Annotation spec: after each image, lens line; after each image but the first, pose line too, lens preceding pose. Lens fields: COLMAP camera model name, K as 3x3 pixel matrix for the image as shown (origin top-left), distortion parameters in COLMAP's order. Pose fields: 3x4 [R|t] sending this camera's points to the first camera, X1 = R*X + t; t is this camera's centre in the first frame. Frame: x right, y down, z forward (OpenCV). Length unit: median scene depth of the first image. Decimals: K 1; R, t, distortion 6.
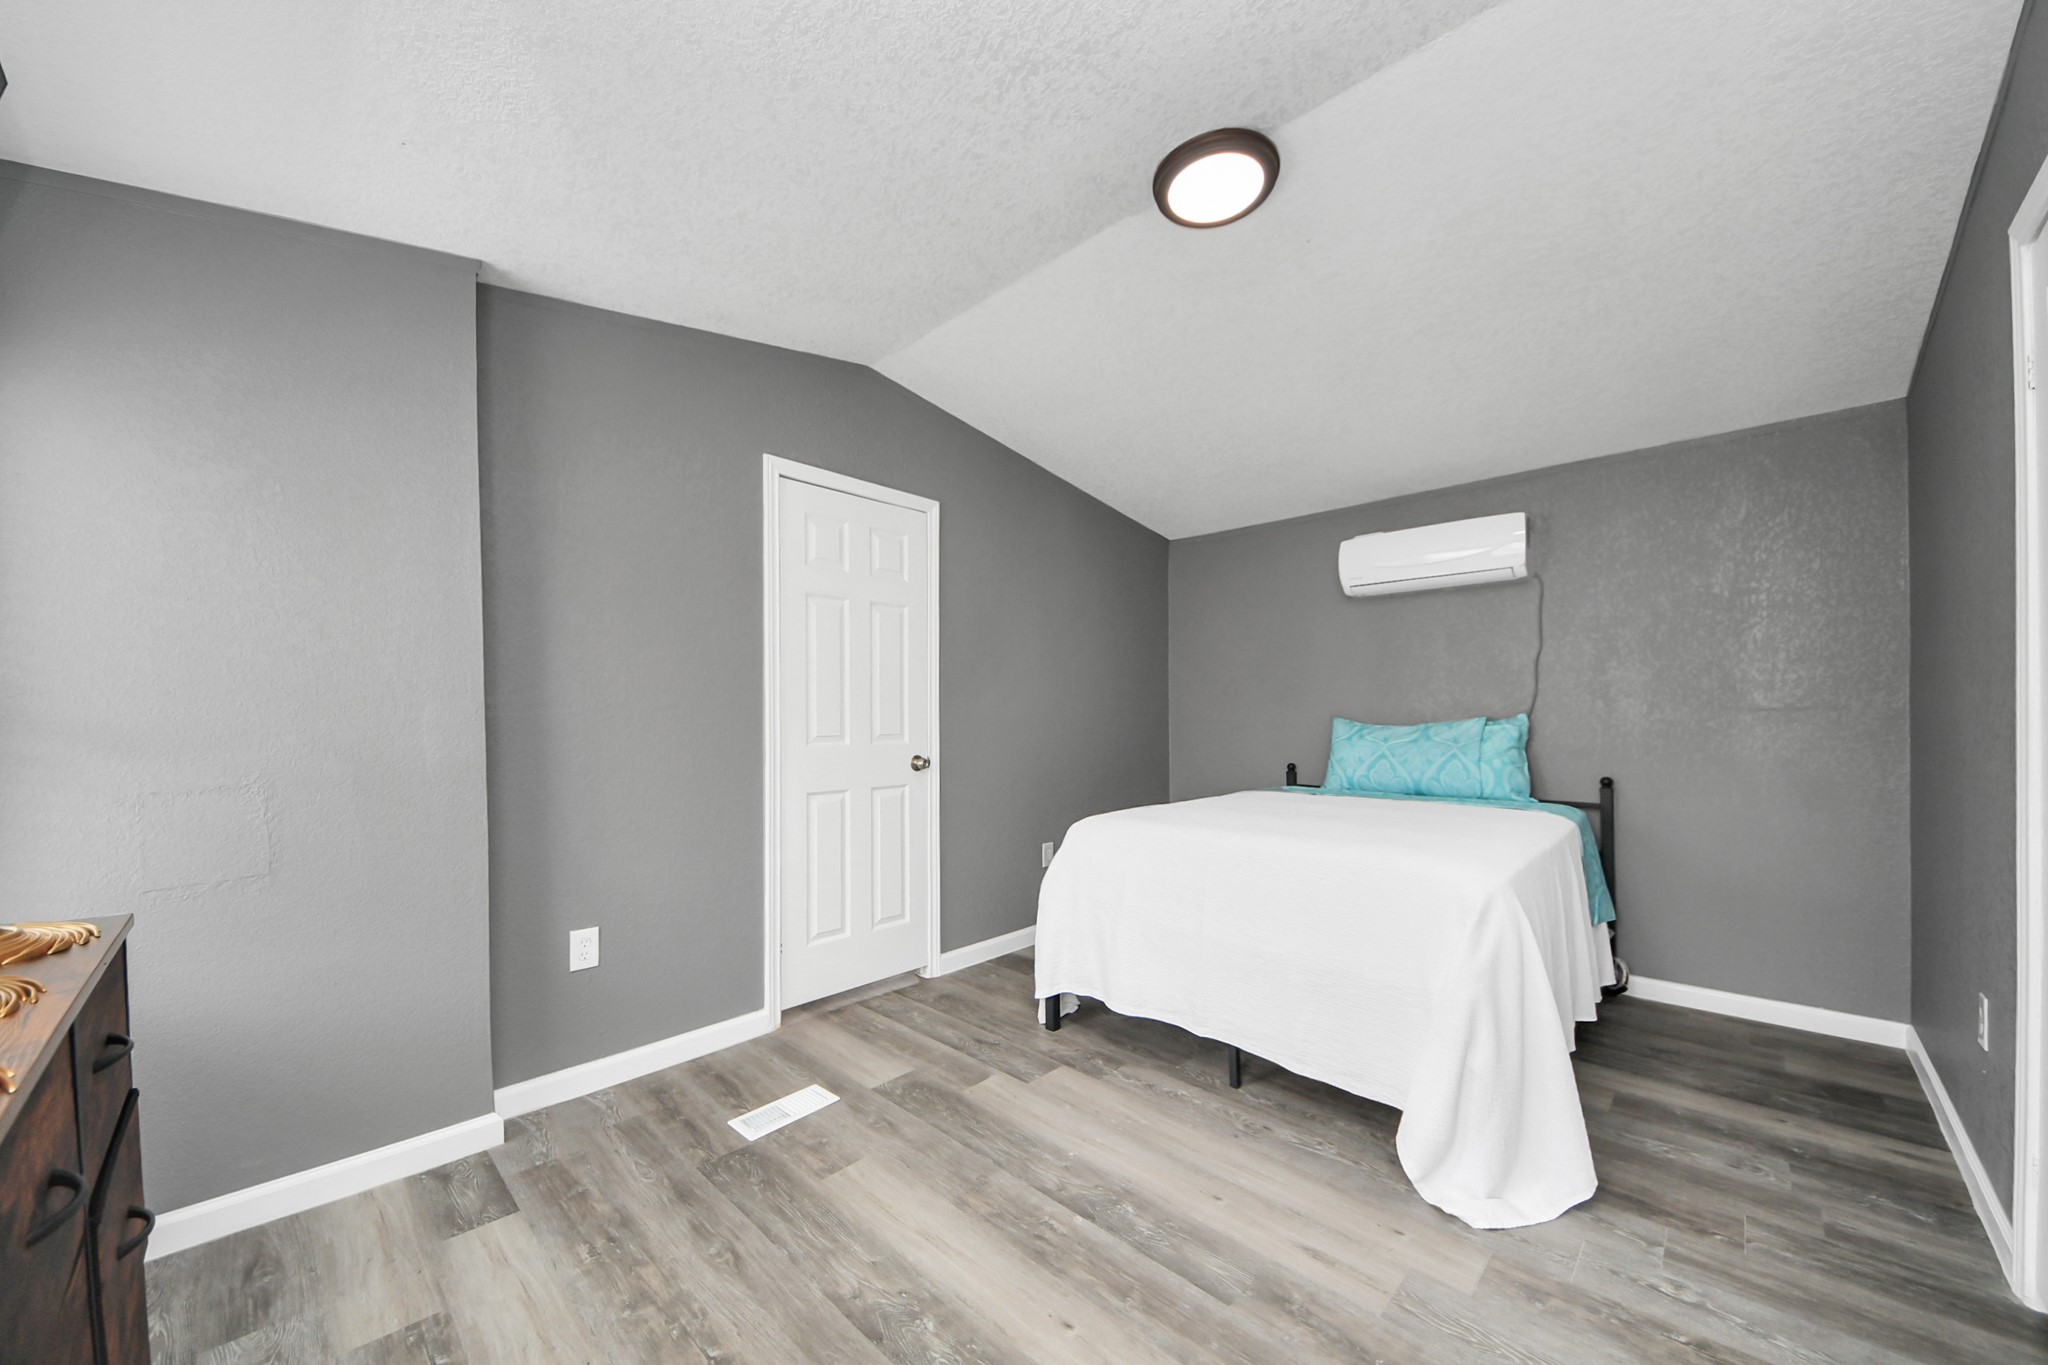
lens RADIAL K [[732.2, 0, 1011.3], [0, 732.2, 684.3], [0, 0, 1]] dist [0.057440, -0.027668]
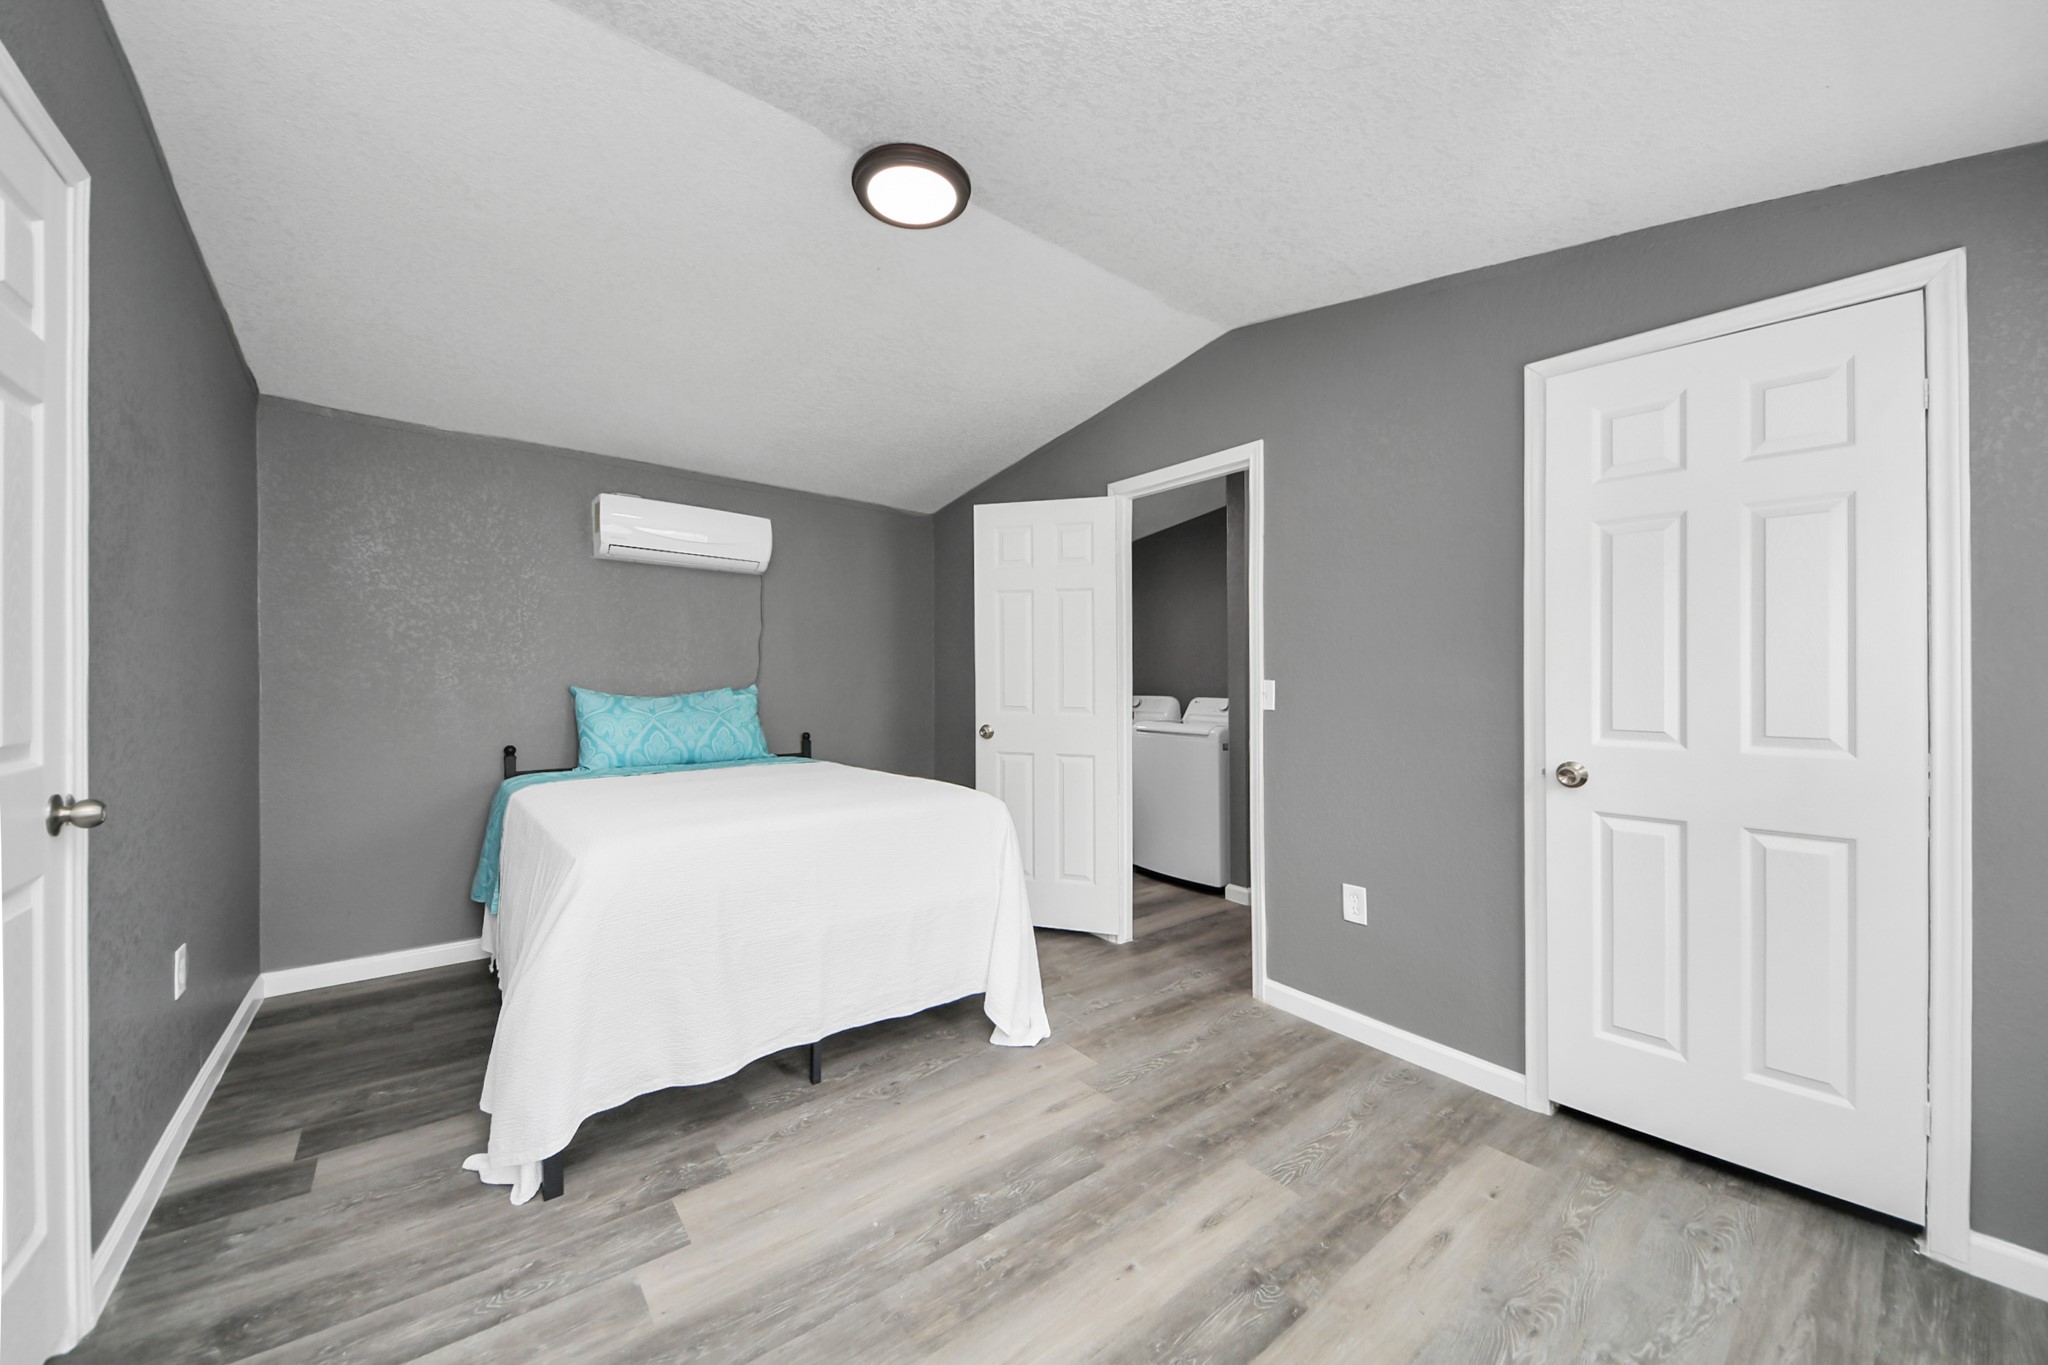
lens RADIAL K [[761.8, 0, 993.2], [0, 761.8, 609.2], [0, 0, 1]] dist [0.062223, -0.032865]
pose [[0.139177, 0.097831, 0.985423, -0.699332], [-0.040555, 0.994836, -0.093038, 0.028105], [-0.989437, -0.027015, 0.142426, 0.659392]]
